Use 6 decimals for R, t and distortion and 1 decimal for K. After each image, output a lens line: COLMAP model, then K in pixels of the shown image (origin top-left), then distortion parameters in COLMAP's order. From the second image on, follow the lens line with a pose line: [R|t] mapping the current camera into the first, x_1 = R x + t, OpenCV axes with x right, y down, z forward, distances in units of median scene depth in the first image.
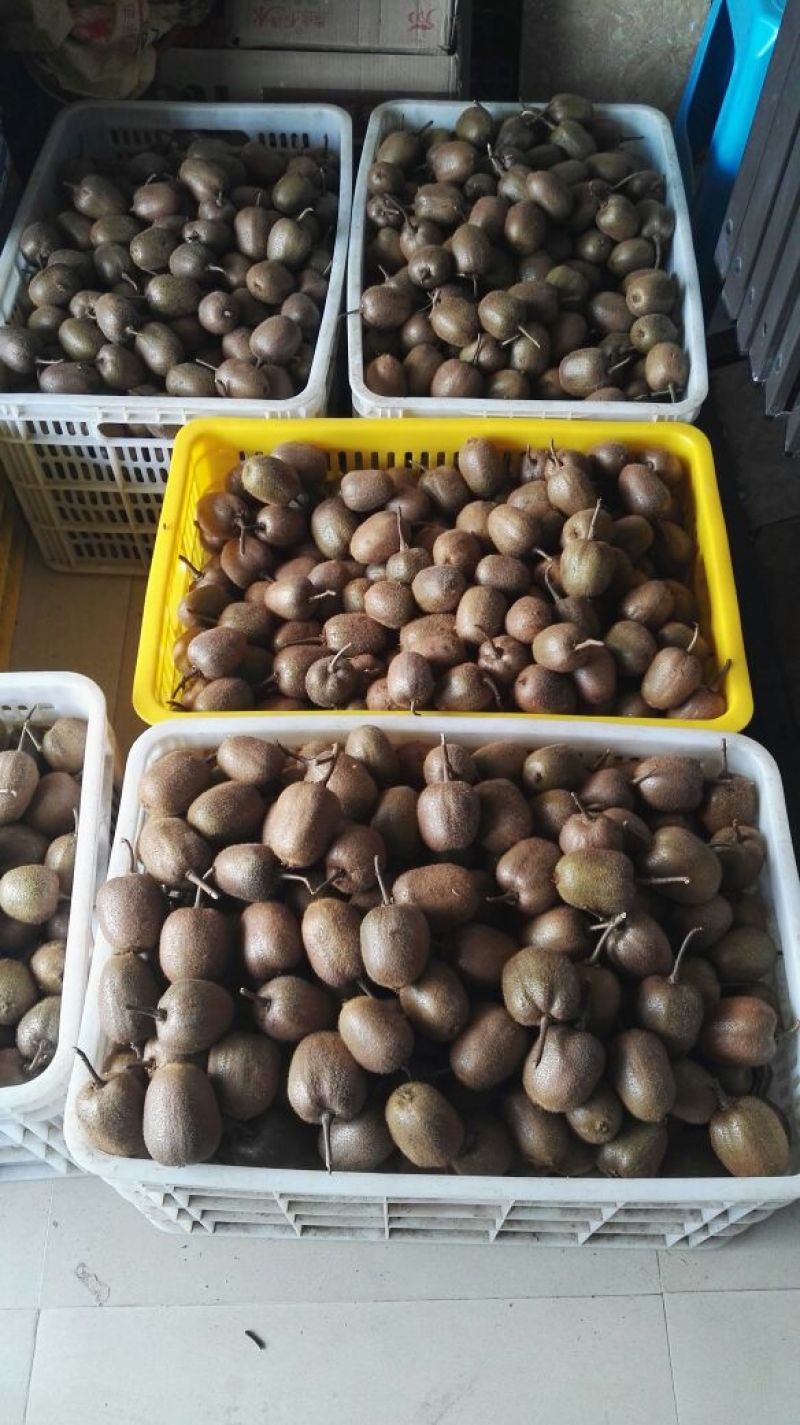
lens RADIAL K [[1164.6, 0, 400.0], [0, 1164.6, 712.5], [0, 0, 1]] dist [0.102626, -0.138700]
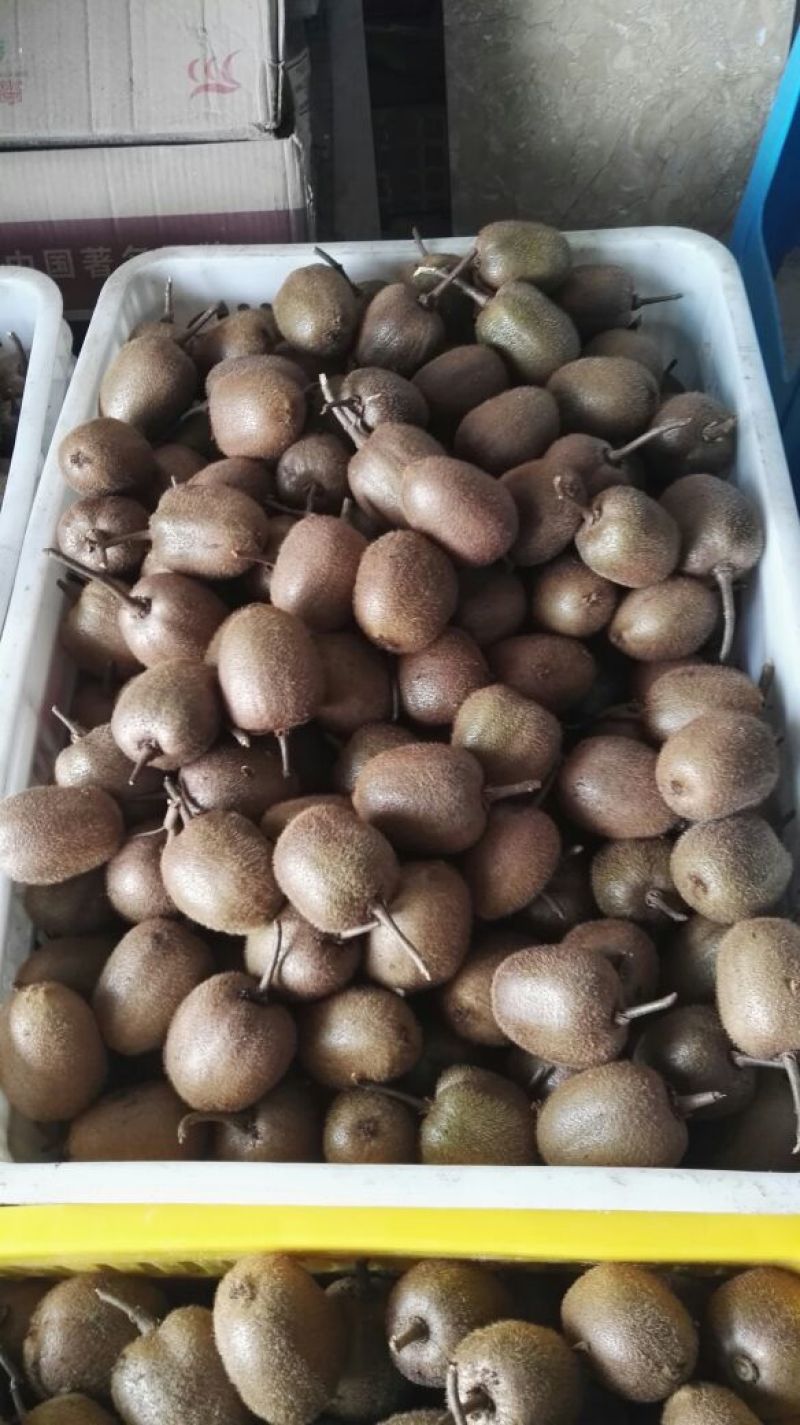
lens RADIAL K [[1091.5, 0, 400.0], [0, 1091.5, 712.5], [0, 0, 1]] dist [0.114661, -0.192442]
pose [[0.997666, -0.042089, -0.053770, 0.113755], [0.044342, 0.998158, 0.041412, -0.353713], [0.051928, -0.043700, 0.997694, 0.563612]]
